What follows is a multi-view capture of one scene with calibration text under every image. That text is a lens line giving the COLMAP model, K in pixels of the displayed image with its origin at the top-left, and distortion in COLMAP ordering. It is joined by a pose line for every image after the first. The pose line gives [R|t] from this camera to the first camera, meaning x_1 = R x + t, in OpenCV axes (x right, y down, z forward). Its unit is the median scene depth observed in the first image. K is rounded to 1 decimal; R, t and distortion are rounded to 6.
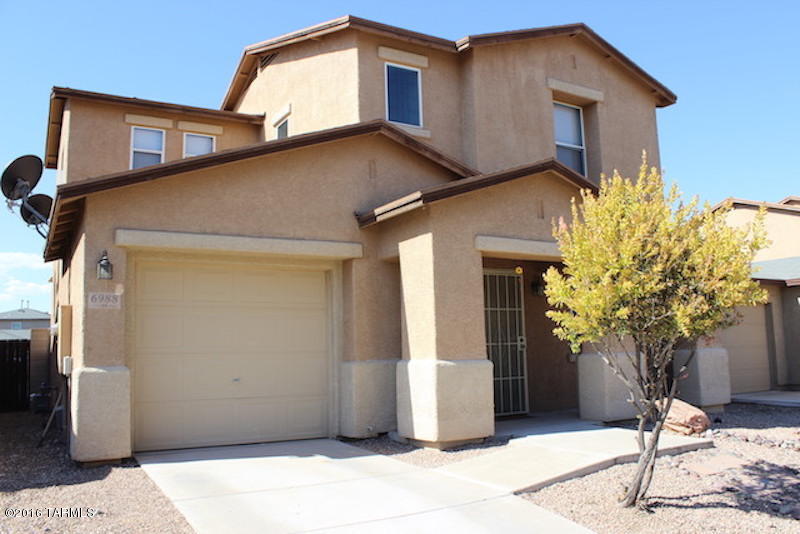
lens RADIAL K [[669.7, 0, 400.6], [0, 669.7, 265.7], [0, 0, 1]] dist [-0.139309, 0.105677]
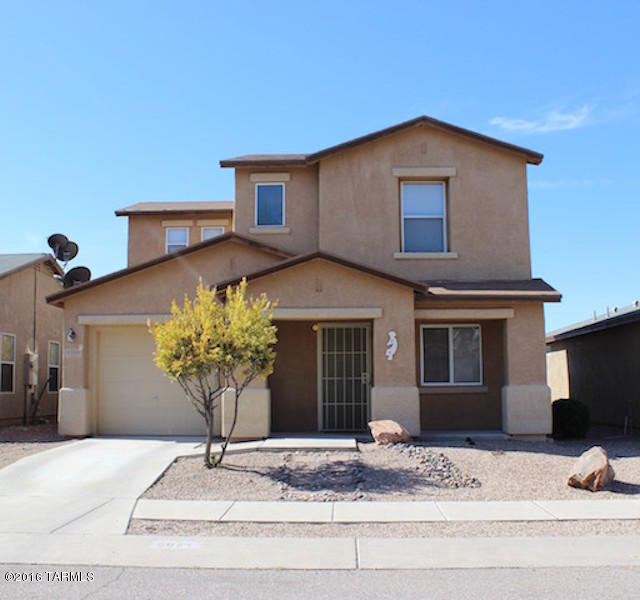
lens RADIAL K [[794.9, 0, 322.6], [0, 794.9, 302.9], [0, 0, 1]] dist [-0.121744, 0.000000]
pose [[0.846632, -0.038866, -0.530757, 0.969825], [0.053516, 0.998492, 0.012248, -0.057953], [0.529481, -0.038773, 0.847435, -0.387754]]
